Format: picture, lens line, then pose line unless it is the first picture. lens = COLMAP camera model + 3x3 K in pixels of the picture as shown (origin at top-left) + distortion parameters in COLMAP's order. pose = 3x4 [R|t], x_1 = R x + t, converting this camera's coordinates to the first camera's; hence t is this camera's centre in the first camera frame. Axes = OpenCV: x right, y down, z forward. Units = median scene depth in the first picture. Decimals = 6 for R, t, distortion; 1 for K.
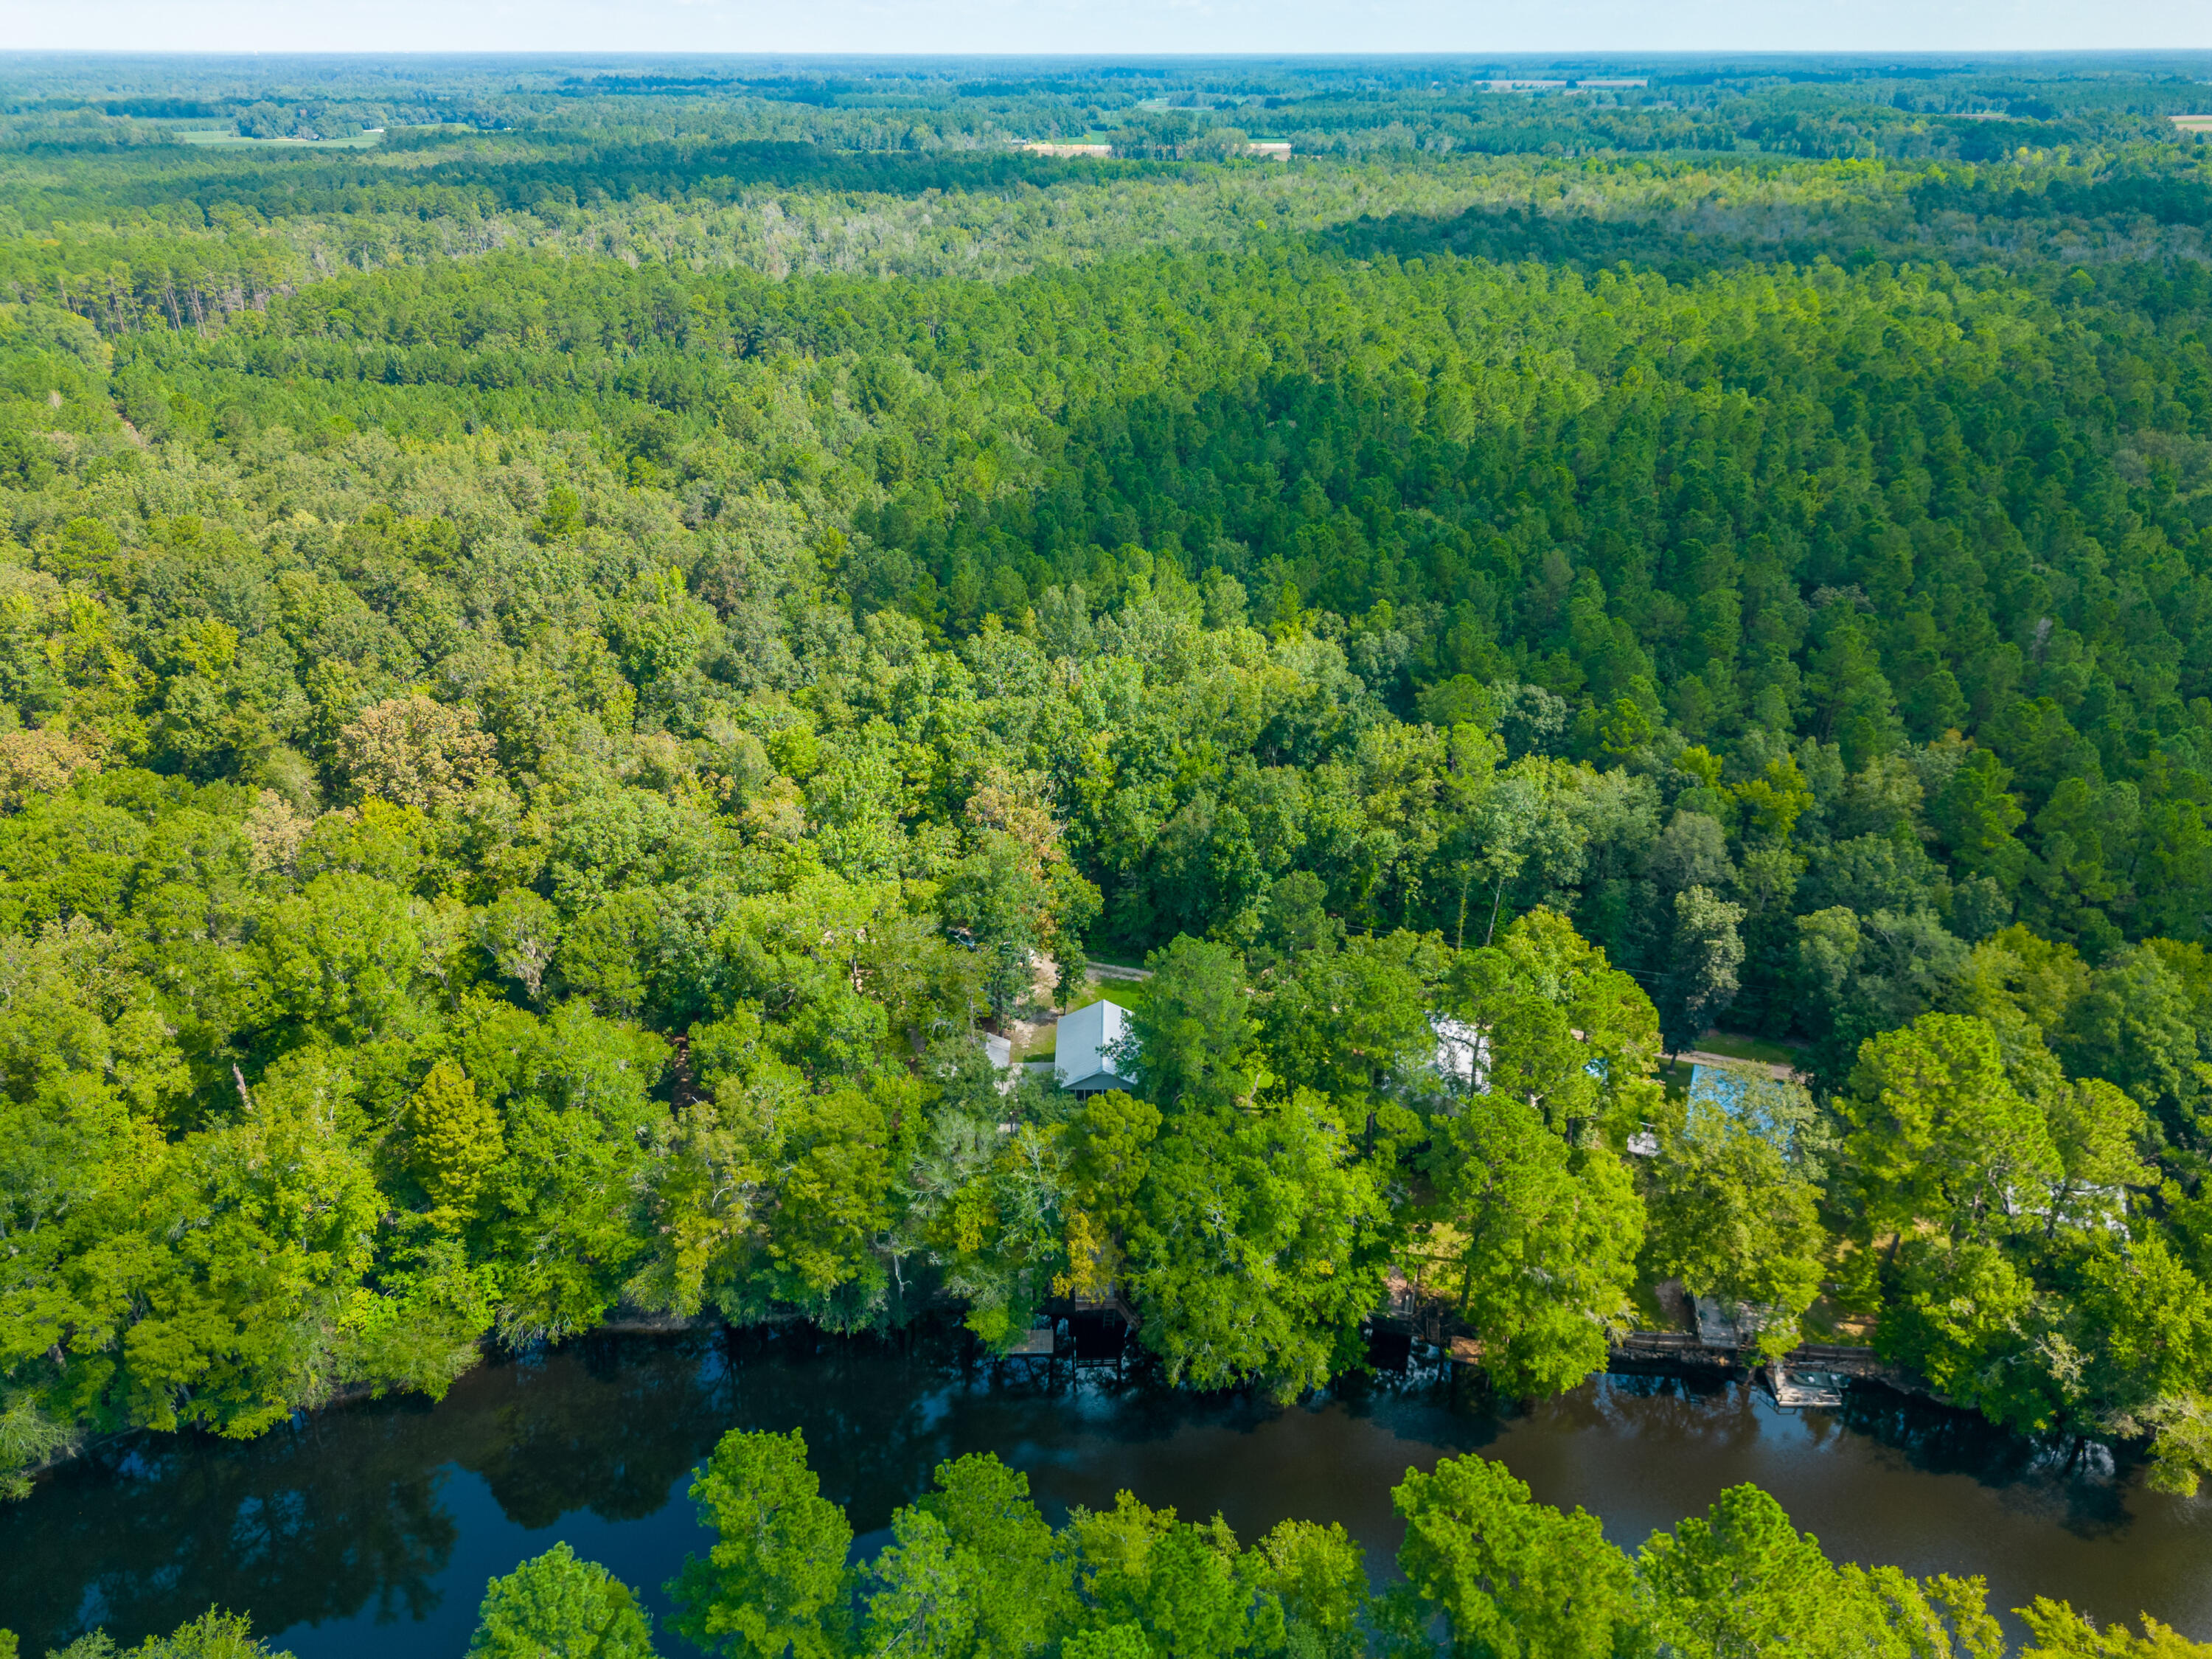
lens RADIAL K [[1546.3, 0, 1104.4], [0, 1546.3, 834.5], [0, 0, 1]] dist [0.013372, -0.006140]
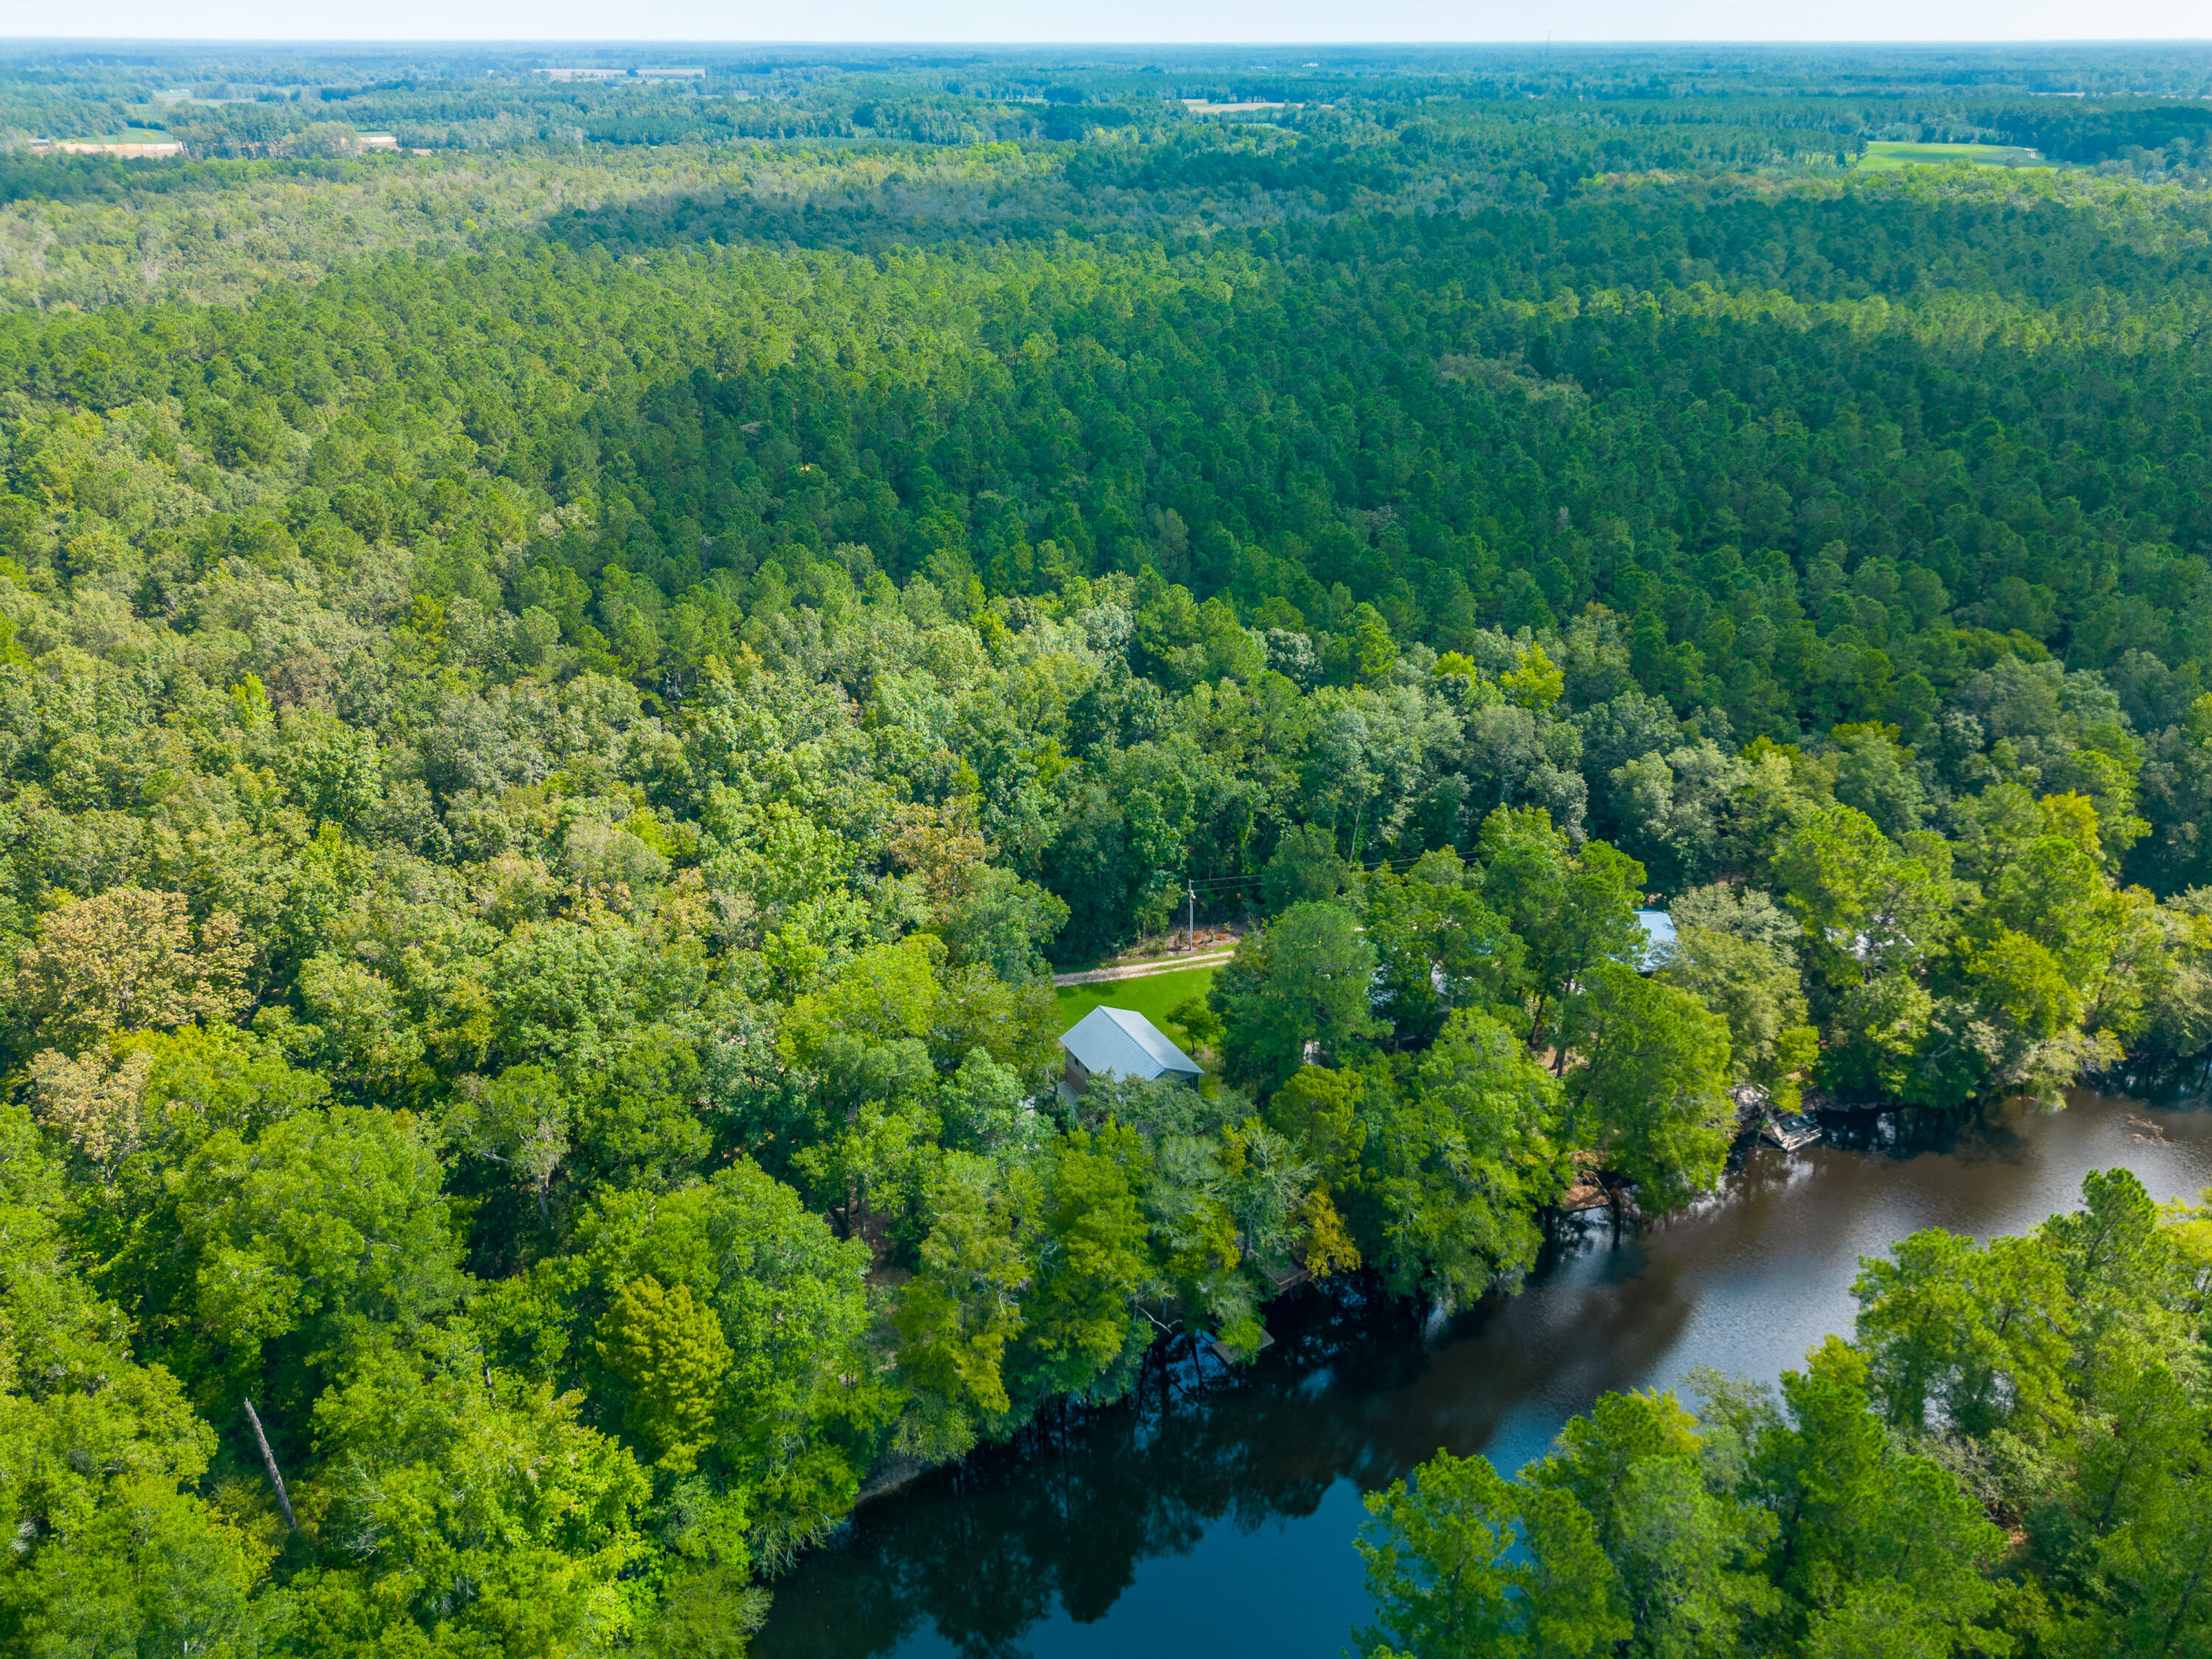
lens RADIAL K [[1546.3, 0, 1105.0], [0, 1546.3, 825.0], [0, 0, 1]] dist [0.013372, -0.006140]
pose [[0.859099, -0.226706, 0.458862, -0.173778], [0.226286, 0.972405, 0.056767, -0.024478], [-0.459069, 0.055066, 0.886692, 0.048344]]
